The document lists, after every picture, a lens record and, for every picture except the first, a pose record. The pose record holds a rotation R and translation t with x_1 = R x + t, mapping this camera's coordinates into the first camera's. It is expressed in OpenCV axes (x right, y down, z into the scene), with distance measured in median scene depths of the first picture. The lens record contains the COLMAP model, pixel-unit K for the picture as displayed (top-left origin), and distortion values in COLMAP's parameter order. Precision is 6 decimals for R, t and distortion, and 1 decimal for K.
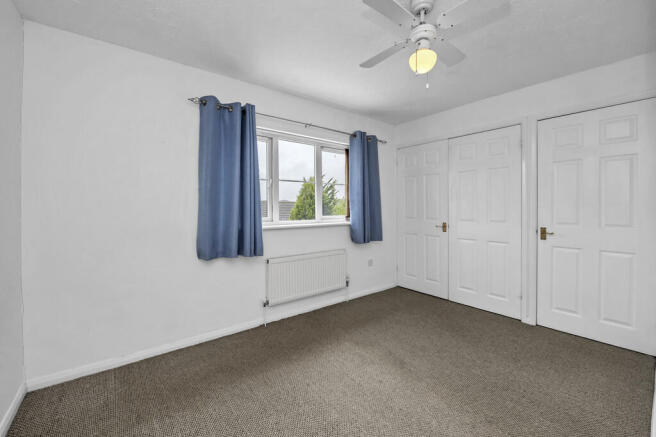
lens RADIAL K [[266.2, 0, 327.6], [0, 266.2, 209.7], [0, 0, 1]] dist [-0.000778, -0.000359]
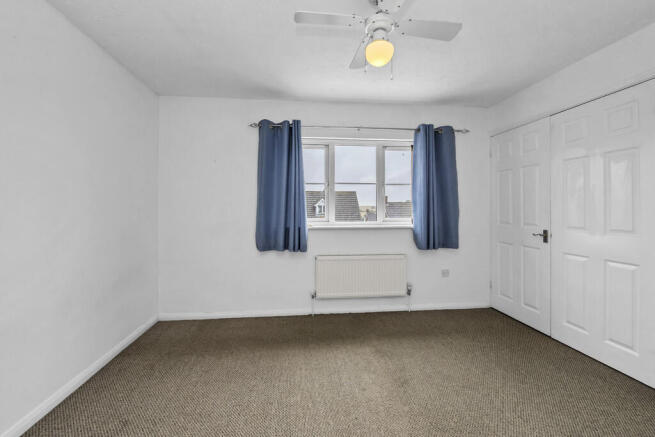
lens RADIAL K [[275.9, 0, 326.8], [0, 275.9, 207.3], [0, 0, 1]] dist [-0.000802, -0.000250]
pose [[0.853934, -0.000060, -0.520381, 0.350811], [-0.006523, 0.999920, -0.010820, -0.002670], [0.520340, 0.012634, 0.853865, 0.038017]]
